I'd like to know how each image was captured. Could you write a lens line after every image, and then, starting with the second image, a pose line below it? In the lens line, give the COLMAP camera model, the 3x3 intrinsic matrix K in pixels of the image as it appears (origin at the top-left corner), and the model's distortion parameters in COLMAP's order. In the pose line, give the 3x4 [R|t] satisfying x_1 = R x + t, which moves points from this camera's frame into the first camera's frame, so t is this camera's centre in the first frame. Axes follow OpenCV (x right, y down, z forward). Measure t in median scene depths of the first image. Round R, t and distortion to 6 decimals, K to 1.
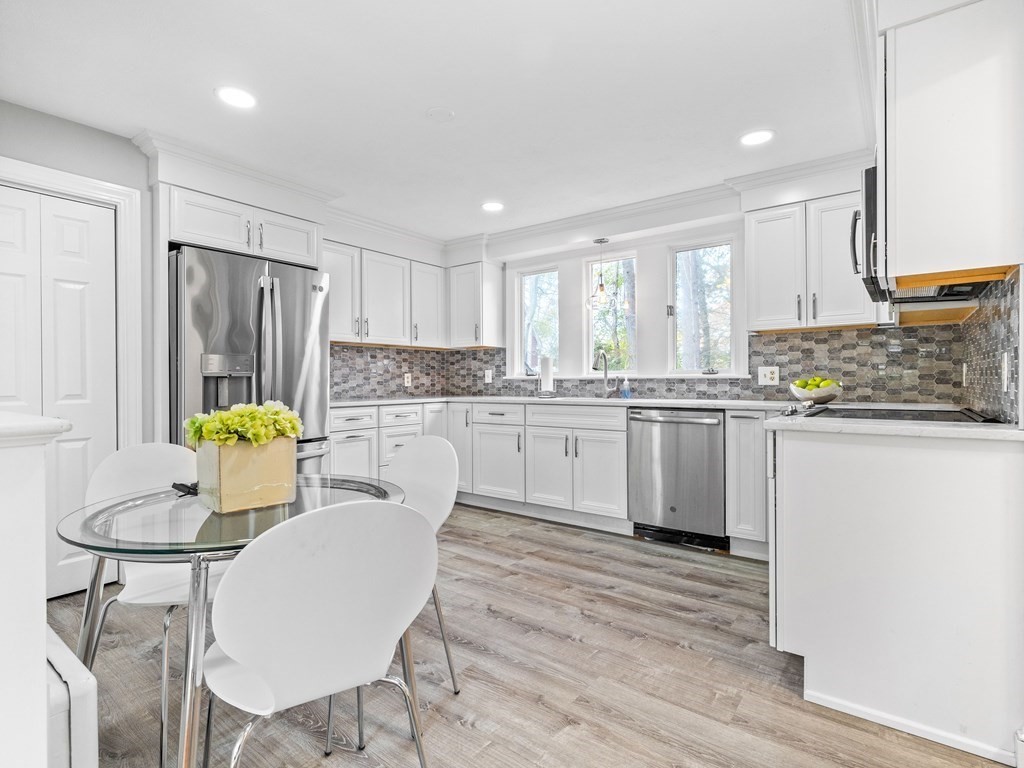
lens RADIAL K [[523.4, 0, 512.0], [0, 523.4, 384.0], [0, 0, 1]] dist [-0.001939, -0.000108]
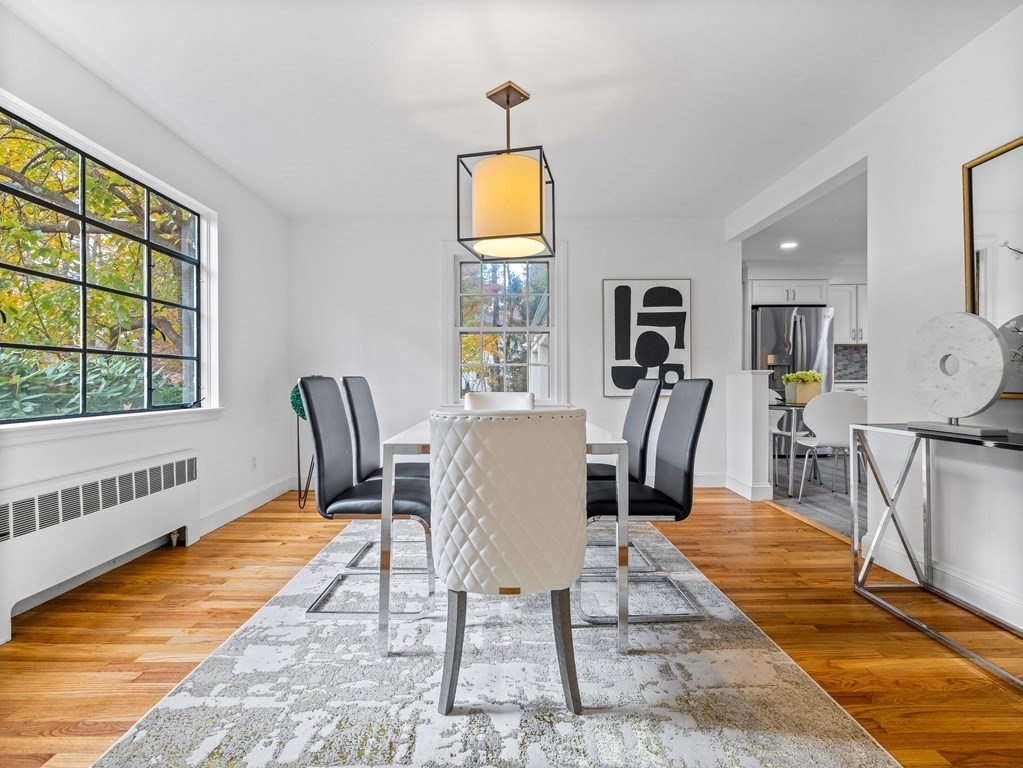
lens RADIAL K [[489.9, 0, 511.5], [0, 489.9, 384.0], [0, 0, 1]] dist [0.000086, 0.000106]
pose [[0.605159, 0.005935, -0.796083, 0.306795], [0.001184, 0.999964, 0.008355, 0.033749], [0.796104, -0.005998, 0.605130, -0.858995]]
